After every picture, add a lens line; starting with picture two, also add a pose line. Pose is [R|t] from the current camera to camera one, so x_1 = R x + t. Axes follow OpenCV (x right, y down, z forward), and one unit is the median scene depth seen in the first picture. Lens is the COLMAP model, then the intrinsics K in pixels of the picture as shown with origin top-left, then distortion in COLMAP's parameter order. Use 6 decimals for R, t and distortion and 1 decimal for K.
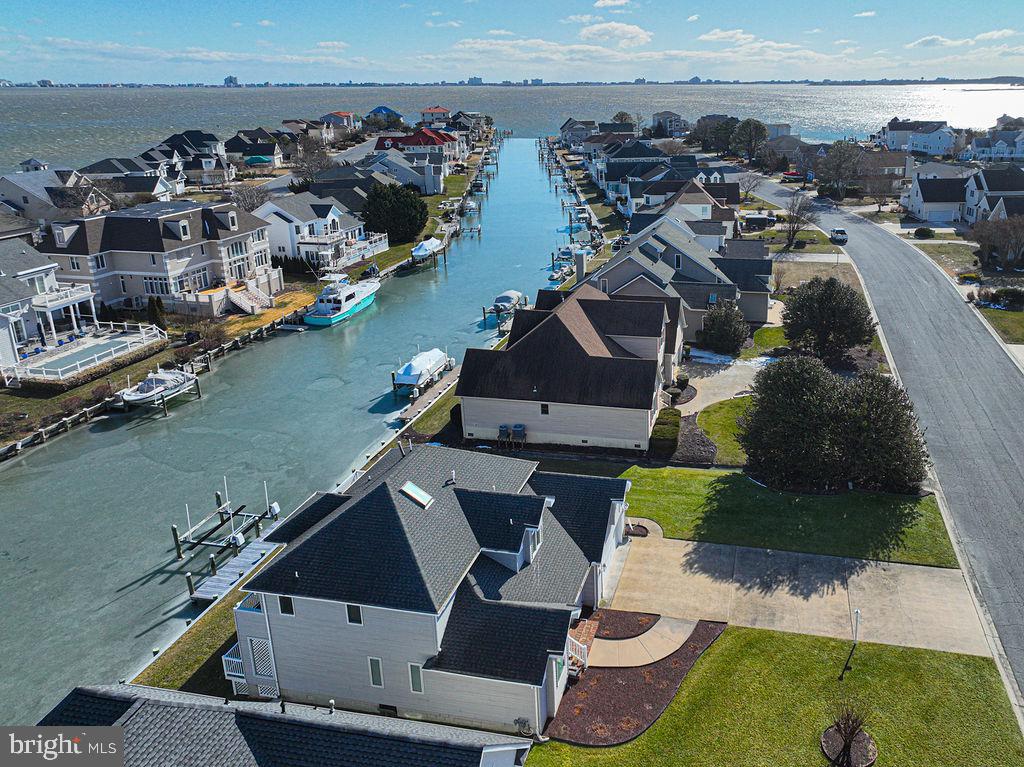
lens RADIAL K [[749.1, 0, 632.1], [0, 749.1, 285.1], [0, 0, 1]] dist [0.007578, 0.003311]
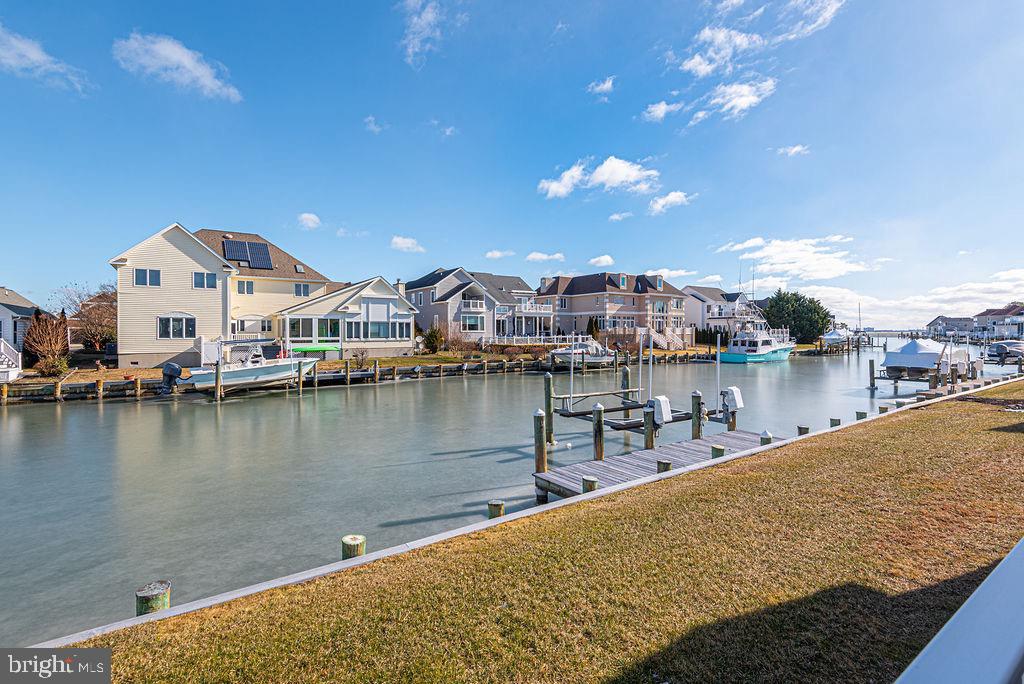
lens RADIAL K [[462.6, 0, 504.3], [0, 462.6, 333.0], [0, 0, 1]] dist [0.037507, -0.023336]
pose [[0.708256, 0.006461, -0.705926, -0.202618], [-0.186219, 0.966251, -0.177990, 0.181679], [0.680952, 0.257520, 0.685556, 0.379060]]
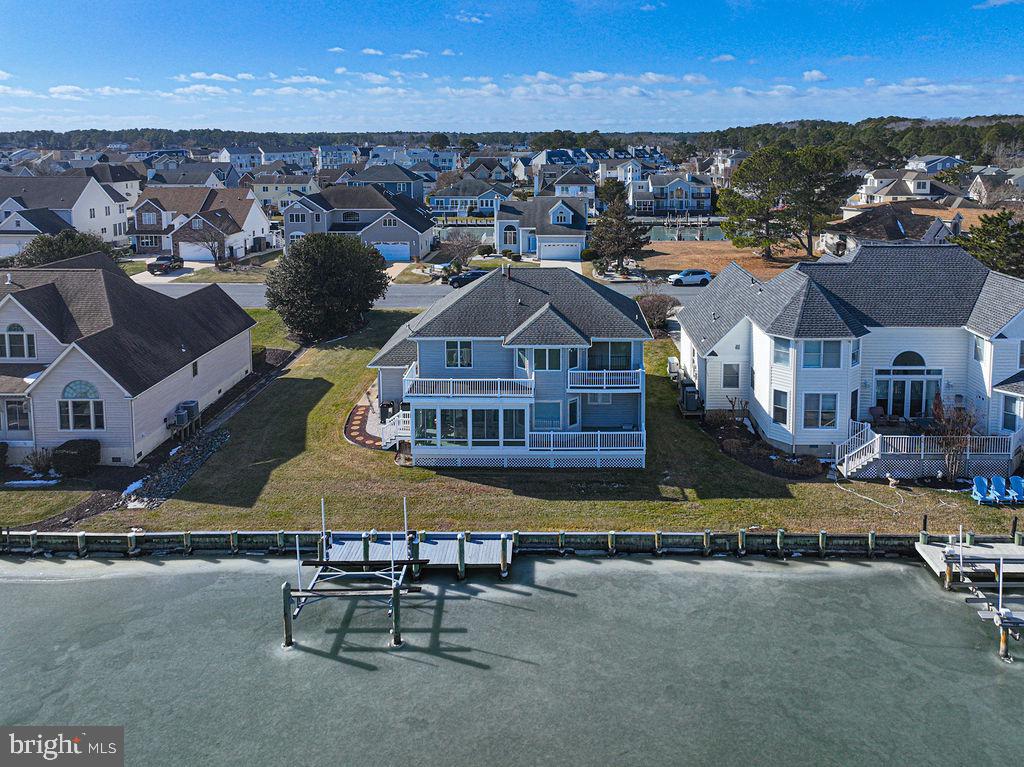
lens RADIAL K [[760.7, 0, 553.2], [0, 760.7, 220.4], [0, 0, 1]] dist [0.000249, 0.004661]
pose [[-0.180052, -0.096479, 0.978914, -0.600564], [0.259275, 0.955331, 0.141843, 0.001350], [-0.948872, 0.279347, -0.146994, 0.456778]]
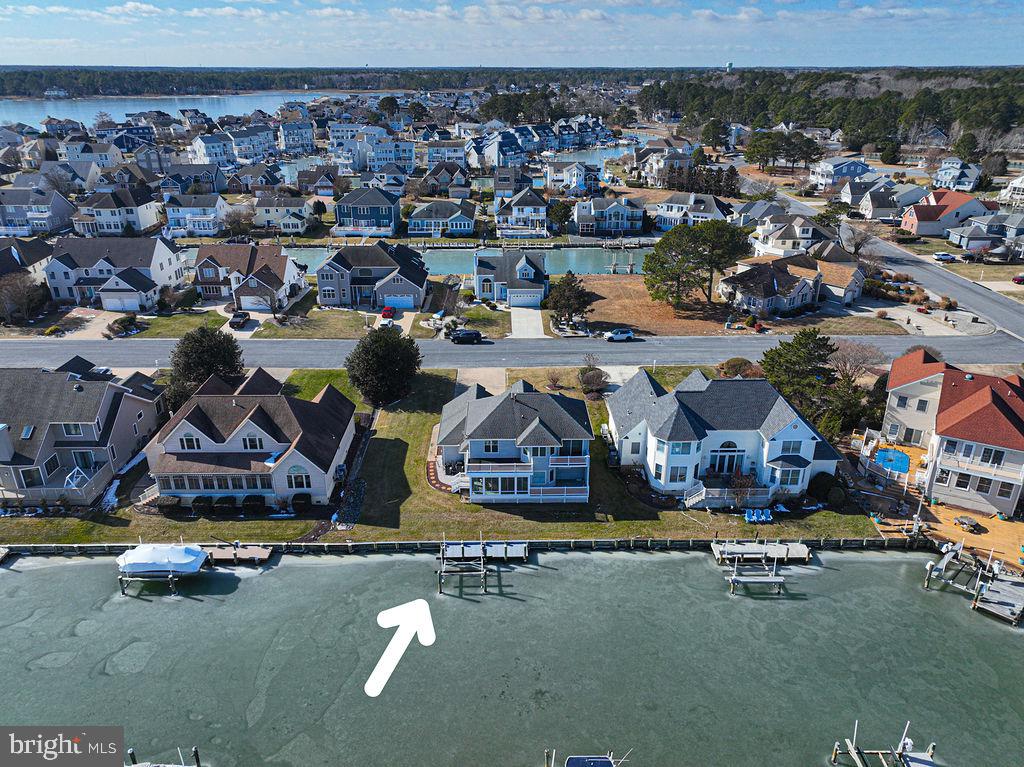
lens RADIAL K [[721.9, 0, 512.0], [0, 721.9, 383.5], [0, 0, 1]] dist [0.003750, 0.007005]
pose [[-0.204469, -0.385148, 0.899918, -0.860528], [0.257422, 0.865826, 0.429046, -0.274148], [-0.944419, 0.319385, -0.077889, 0.484012]]
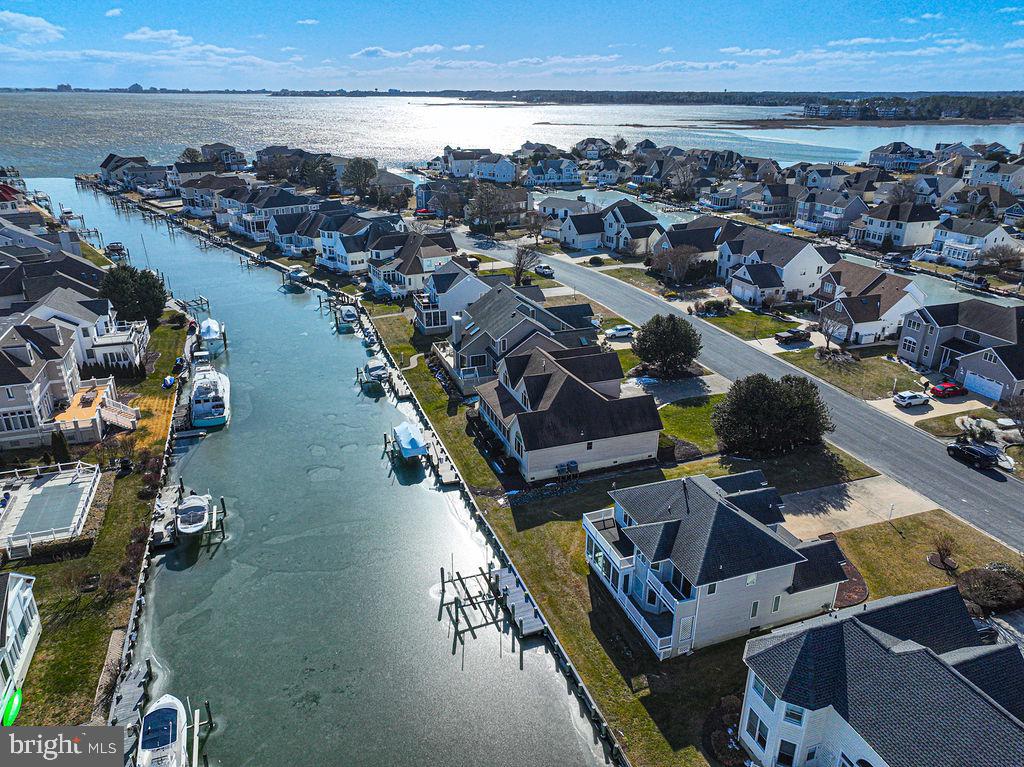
lens RADIAL K [[721.9, 0, 512.0], [0, 721.9, 383.5], [0, 0, 1]] dist [0.003750, 0.007005]
pose [[0.860436, -0.180758, 0.476420, -0.528879], [0.122634, 0.980944, 0.150696, -0.098940], [-0.494581, -0.071239, 0.866207, -0.027338]]
